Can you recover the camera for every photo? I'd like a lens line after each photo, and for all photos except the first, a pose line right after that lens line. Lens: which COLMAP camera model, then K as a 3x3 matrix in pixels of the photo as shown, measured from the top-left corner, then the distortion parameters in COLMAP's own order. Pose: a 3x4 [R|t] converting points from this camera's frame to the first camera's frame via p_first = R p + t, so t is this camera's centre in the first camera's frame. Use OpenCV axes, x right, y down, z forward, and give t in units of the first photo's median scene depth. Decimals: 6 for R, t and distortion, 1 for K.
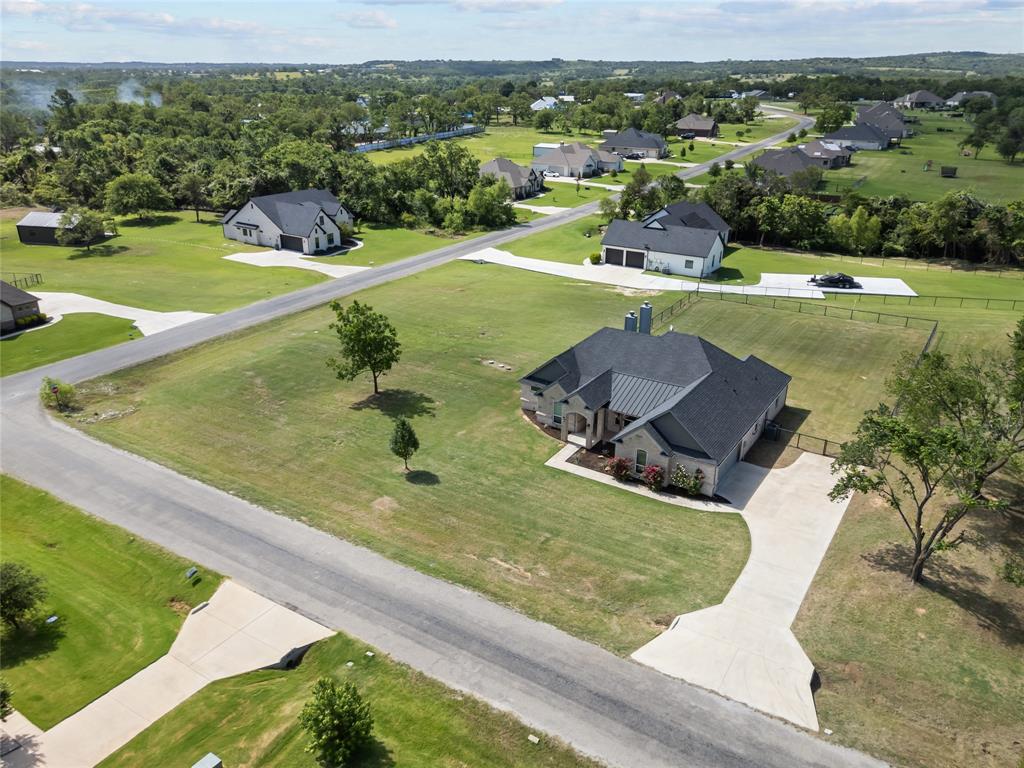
lens RADIAL K [[760.4, 0, 512.0], [0, 760.4, 384.0], [0, 0, 1]] dist [0.034880, -0.006678]
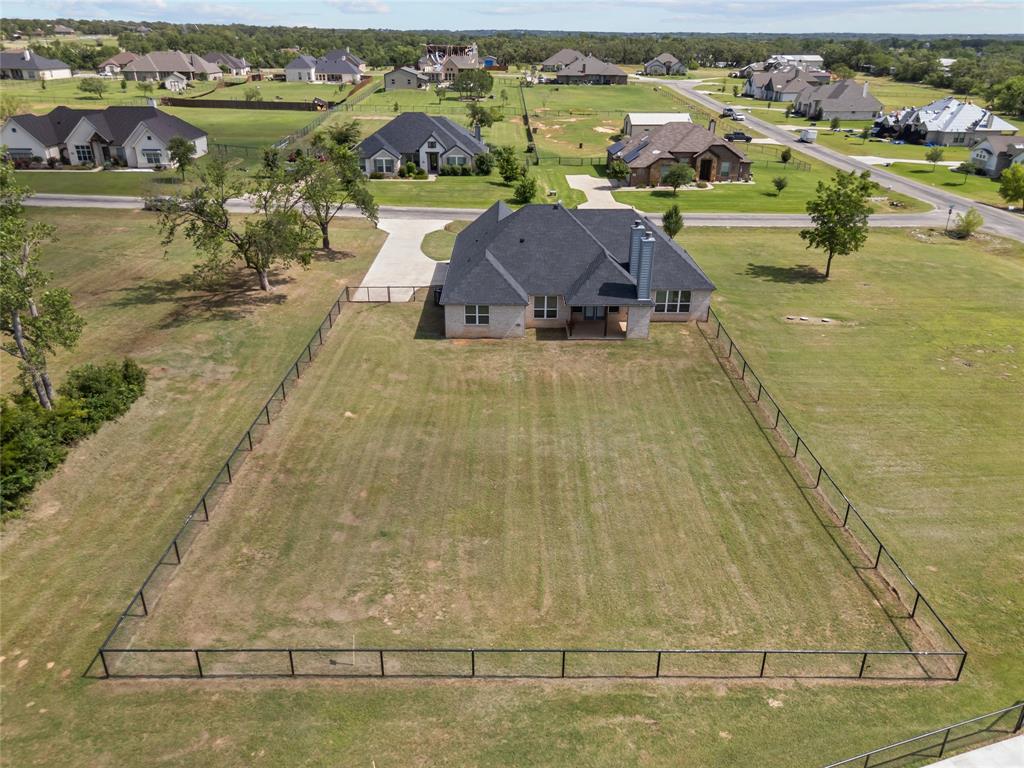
lens RADIAL K [[760.4, 0, 512.0], [0, 760.4, 384.0], [0, 0, 1]] dist [0.034880, -0.006678]
pose [[-0.836443, 0.220158, -0.501890, 0.886213], [-0.215997, 0.709221, 0.671082, -0.602975], [0.503695, 0.669728, -0.545669, 1.882836]]
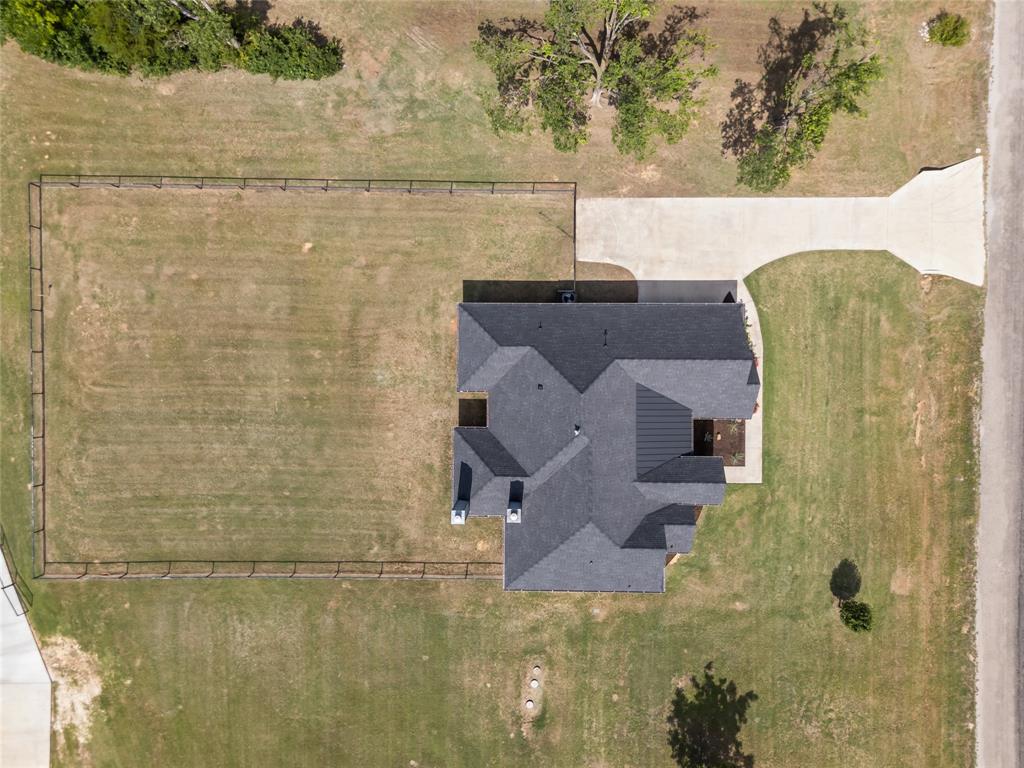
lens RADIAL K [[760.4, 0, 512.0], [0, 760.4, 384.0], [0, 0, 1]] dist [0.034880, -0.006678]
pose [[-0.538211, -0.842790, 0.005939, 0.326419], [0.339570, -0.210391, 0.916749, -0.895817], [-0.771376, 0.495421, 0.399421, 0.854067]]
